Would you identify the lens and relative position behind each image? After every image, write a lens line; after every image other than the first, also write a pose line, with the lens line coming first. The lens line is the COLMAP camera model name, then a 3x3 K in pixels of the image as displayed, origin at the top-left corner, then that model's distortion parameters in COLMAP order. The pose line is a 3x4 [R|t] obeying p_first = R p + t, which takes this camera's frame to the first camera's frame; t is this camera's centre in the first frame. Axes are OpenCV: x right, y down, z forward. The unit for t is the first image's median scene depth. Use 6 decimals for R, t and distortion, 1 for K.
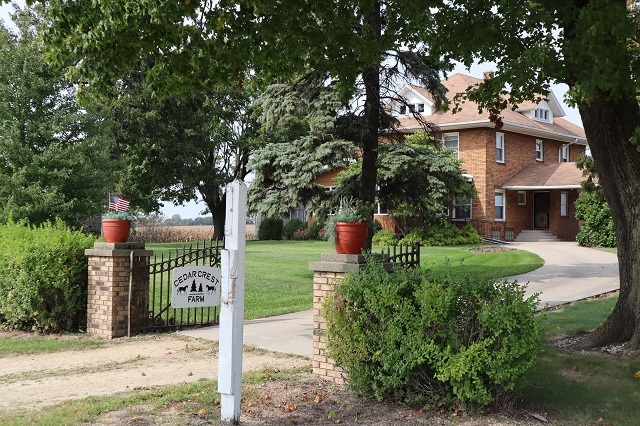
lens RADIAL K [[824.5, 0, 320.0], [0, 824.5, 213.0], [0, 0, 1]] dist [-0.002683, 0.008830]
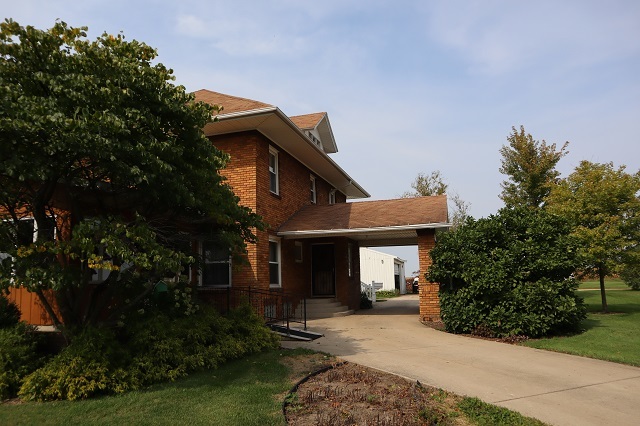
lens RADIAL K [[480.2, 0, 320.0], [0, 480.2, 213.0], [0, 0, 1]] dist [-0.074695, 0.007460]
pose [[0.908658, 0.027781, 0.416616, 0.099968], [0.027586, 0.991610, -0.126288, 0.000514], [-0.416629, 0.126245, 0.900268, 0.670637]]
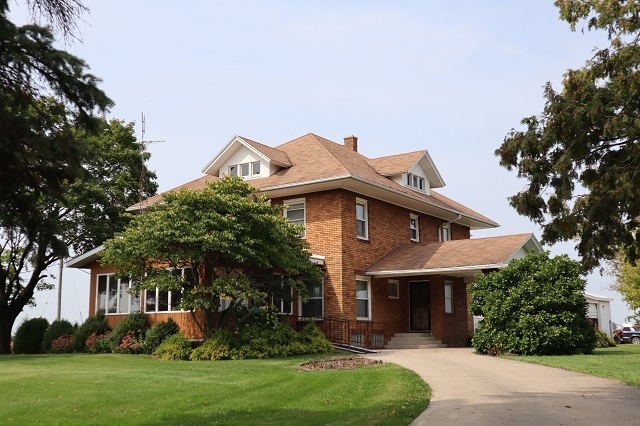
lens RADIAL K [[742.8, 0, 320.0], [0, 742.8, 213.0], [0, 0, 1]] dist [-0.011705, -0.007527]
pose [[0.991354, 0.004481, 0.131134, 0.097478], [0.015247, 0.988711, -0.149055, 0.013349], [-0.130322, 0.149765, 0.980095, 0.366760]]
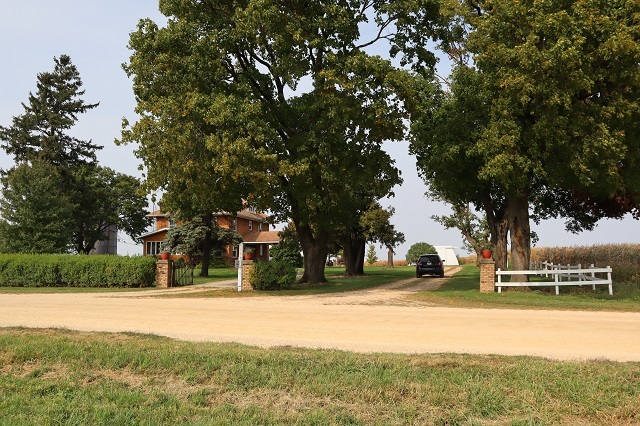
lens RADIAL K [[517.5, 0, 320.0], [0, 517.5, 213.0], [0, 0, 1]] dist [0.009000, 0.004740]
pose [[0.901507, 0.036699, 0.431205, -0.183927], [-0.000992, 0.996570, -0.082742, 0.005800], [-0.432763, 0.074165, 0.898452, -0.367054]]
